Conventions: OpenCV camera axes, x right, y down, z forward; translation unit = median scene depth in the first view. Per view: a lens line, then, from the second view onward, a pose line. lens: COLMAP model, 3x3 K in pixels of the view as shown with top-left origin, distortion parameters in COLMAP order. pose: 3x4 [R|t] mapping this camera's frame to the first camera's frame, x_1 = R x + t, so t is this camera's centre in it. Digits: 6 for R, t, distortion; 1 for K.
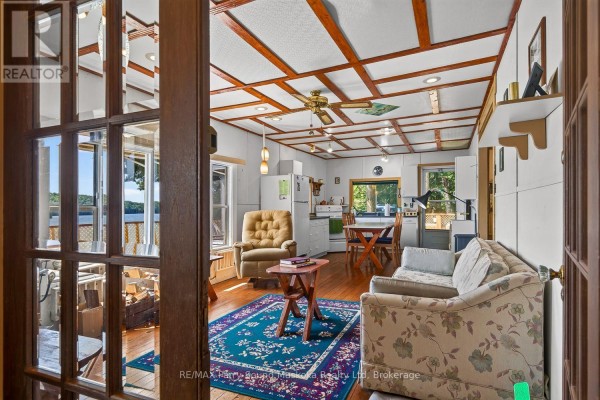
lens RADIAL K [[340.0, 0, 292.8], [0, 340.0, 203.0], [0, 0, 1]] dist [0.002996, -0.002116]
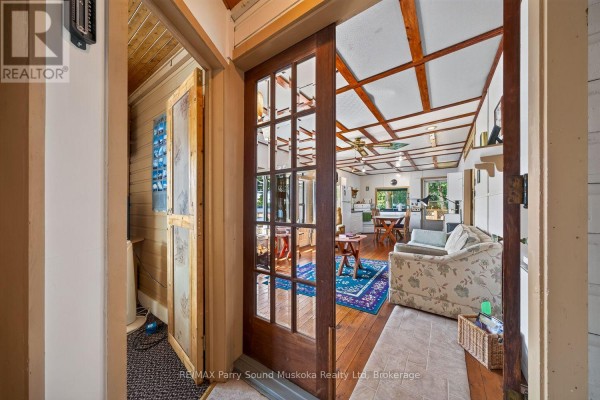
lens RADIAL K [[208.1, 0, 298.9], [0, 208.1, 202.8], [0, 0, 1]] dist [0.000588, 0.000162]
pose [[0.984401, 0.001650, -0.175934, -0.050413], [-0.001579, 0.999999, 0.000541, 0.001338], [0.175935, -0.000255, 0.984402, -0.118528]]
